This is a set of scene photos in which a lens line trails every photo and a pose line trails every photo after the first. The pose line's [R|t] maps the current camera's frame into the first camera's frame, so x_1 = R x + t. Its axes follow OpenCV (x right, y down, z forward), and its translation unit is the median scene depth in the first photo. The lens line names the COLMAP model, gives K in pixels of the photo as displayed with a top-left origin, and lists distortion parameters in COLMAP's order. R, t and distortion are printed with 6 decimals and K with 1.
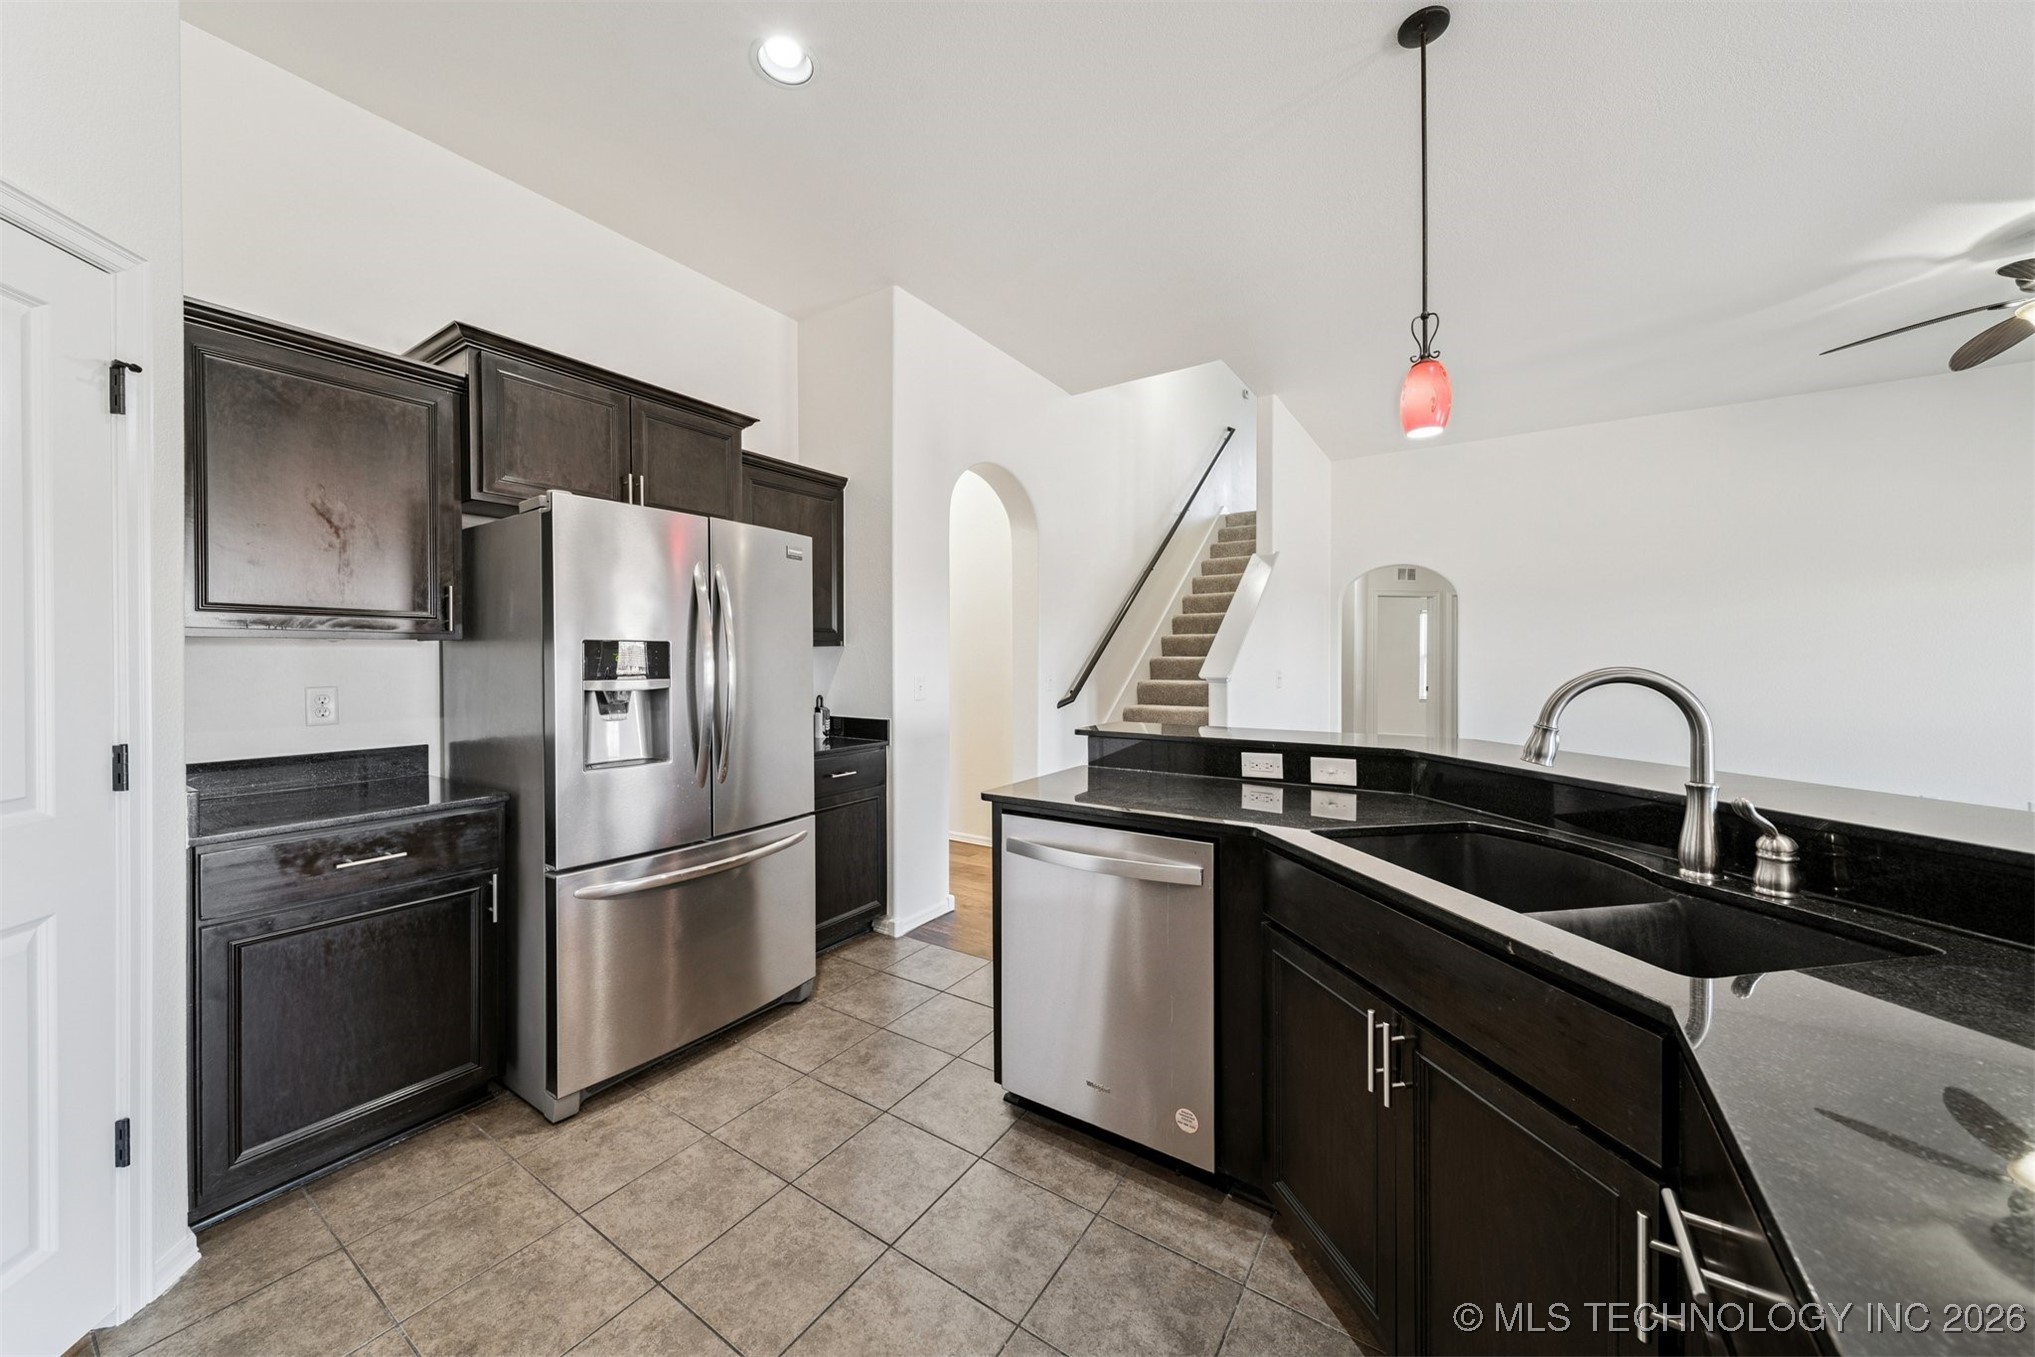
lens RADIAL K [[713.5, 0, 999.9], [0, 713.5, 664.3], [0, 0, 1]] dist [0.010394, -0.002586]
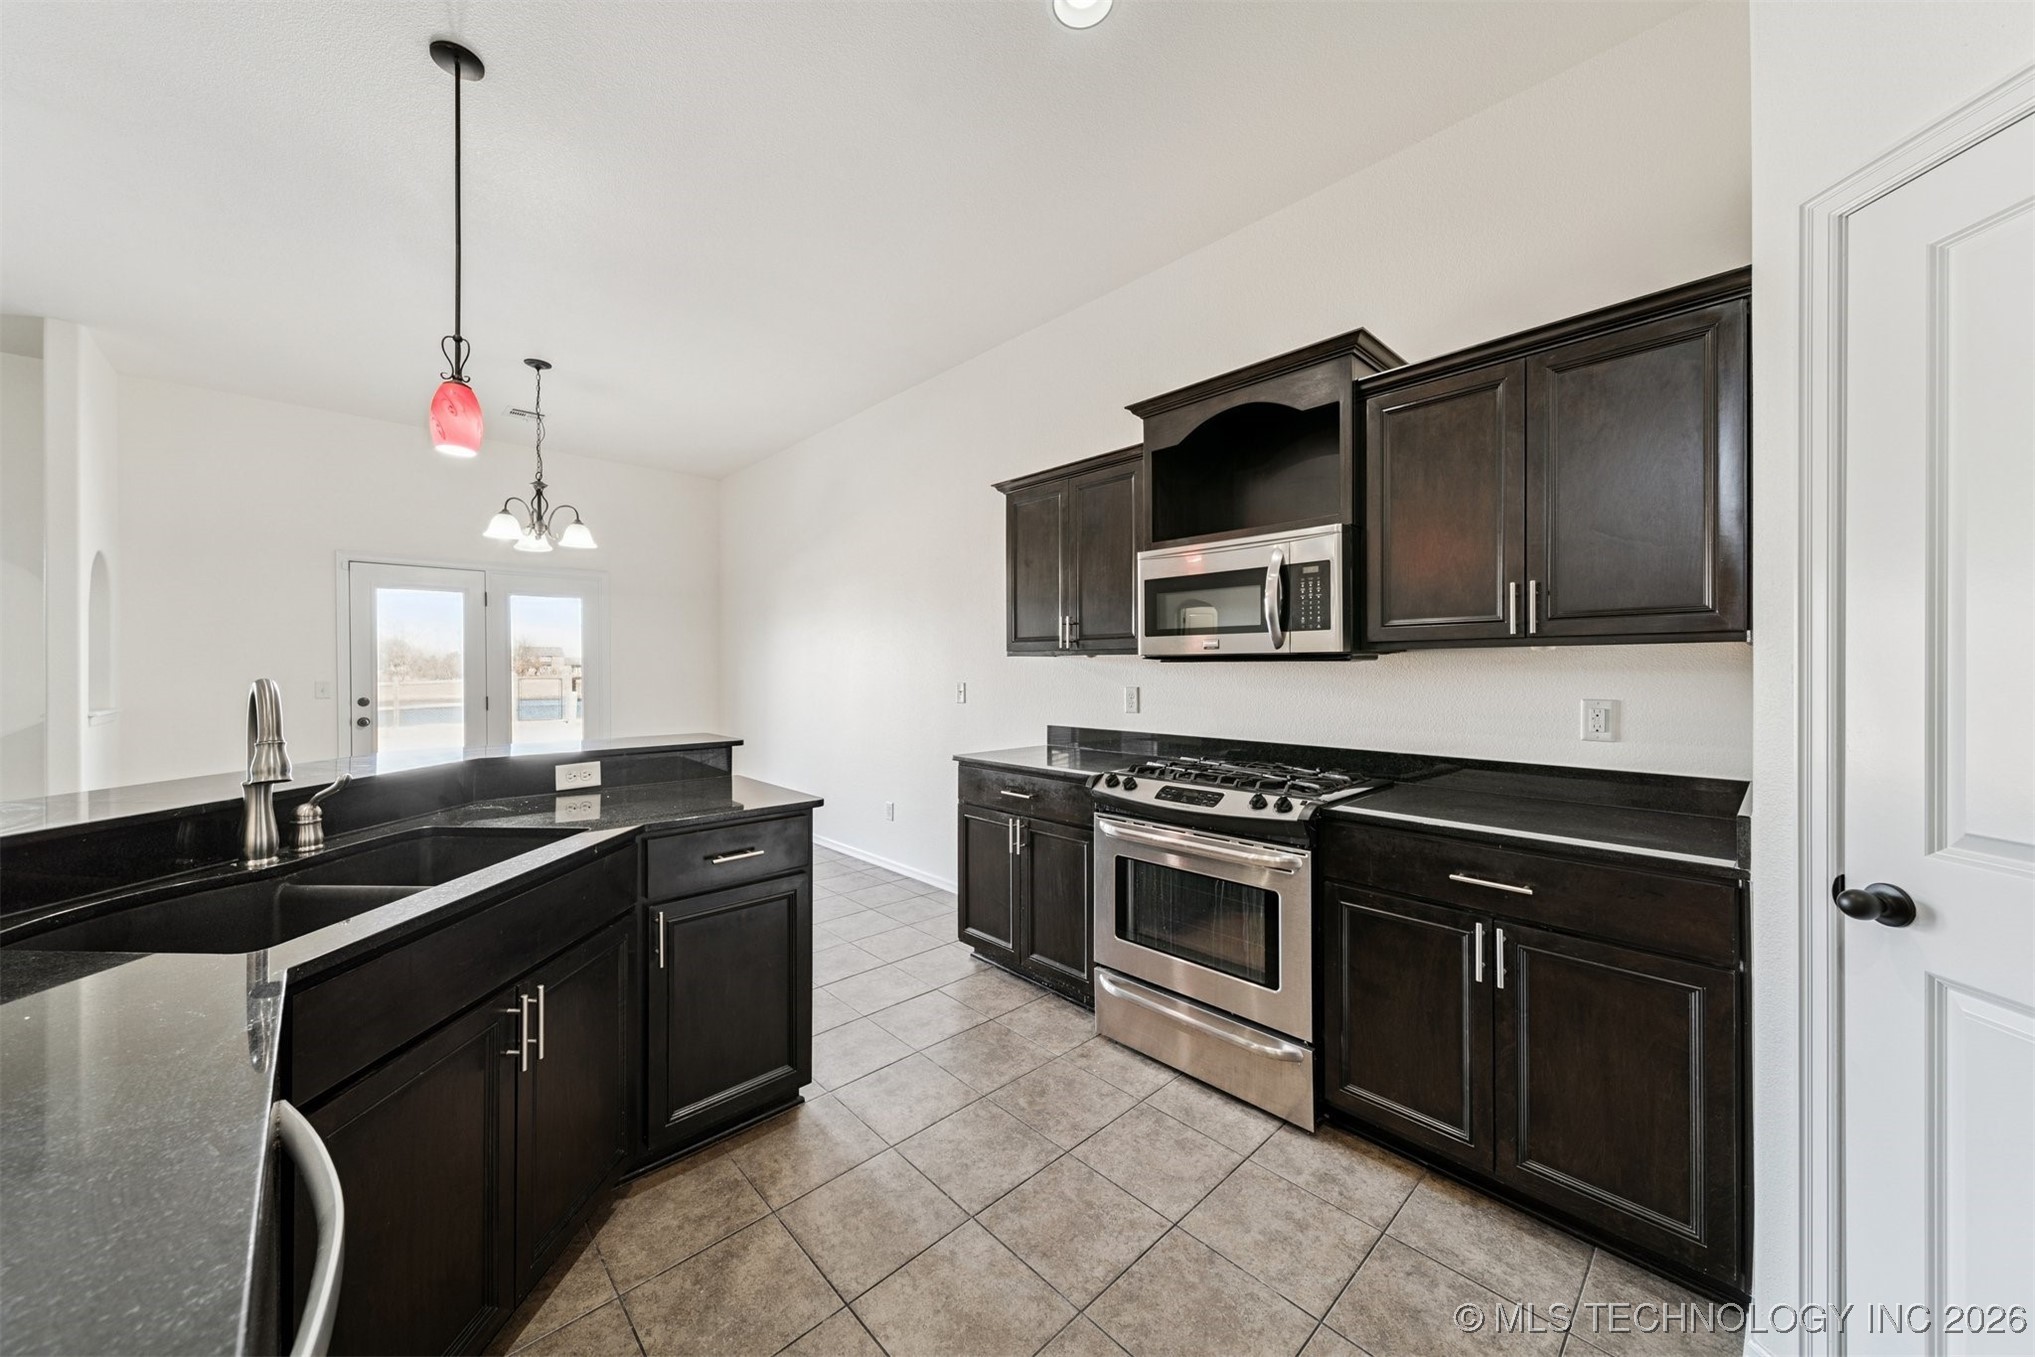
lens RADIAL K [[713.5, 0, 1000.7], [0, 713.5, 668.8], [0, 0, 1]] dist [0.010394, -0.002586]
pose [[-0.975495, 0.003145, 0.219998, -0.252439], [0.004449, 0.999975, 0.005430, -0.006822], [-0.219975, 0.006275, -0.975485, 1.135198]]
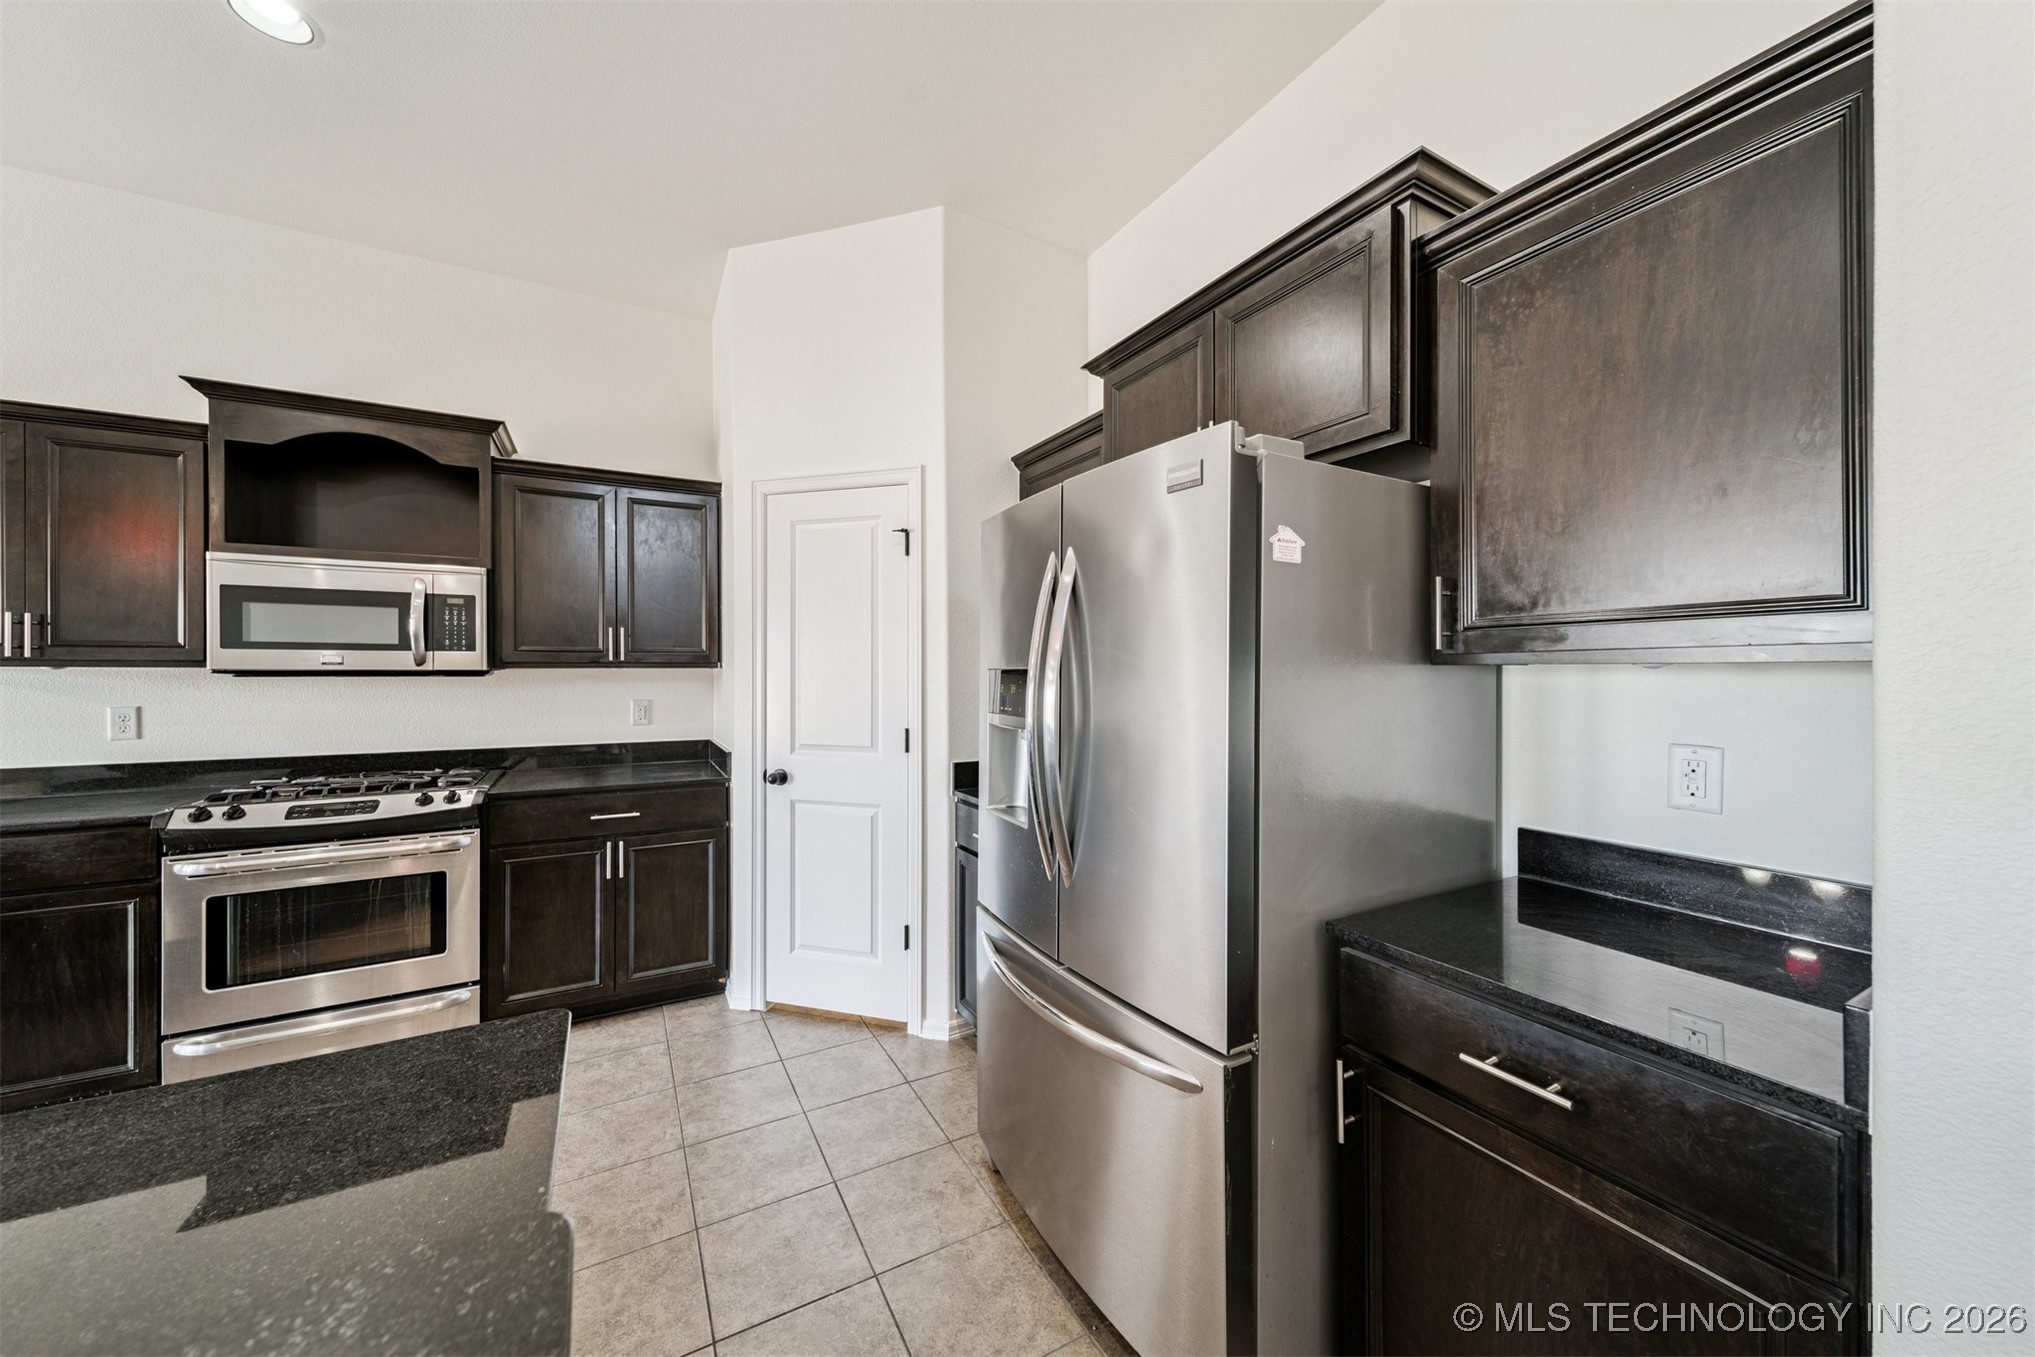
lens RADIAL K [[713.5, 0, 1000.0], [0, 713.5, 670.7], [0, 0, 1]] dist [0.010394, -0.002586]
pose [[-0.454292, 0.001818, -0.890851, 0.248549], [-0.005410, 0.999974, 0.004800, -0.034212], [0.890837, 0.007000, -0.454270, 1.455770]]
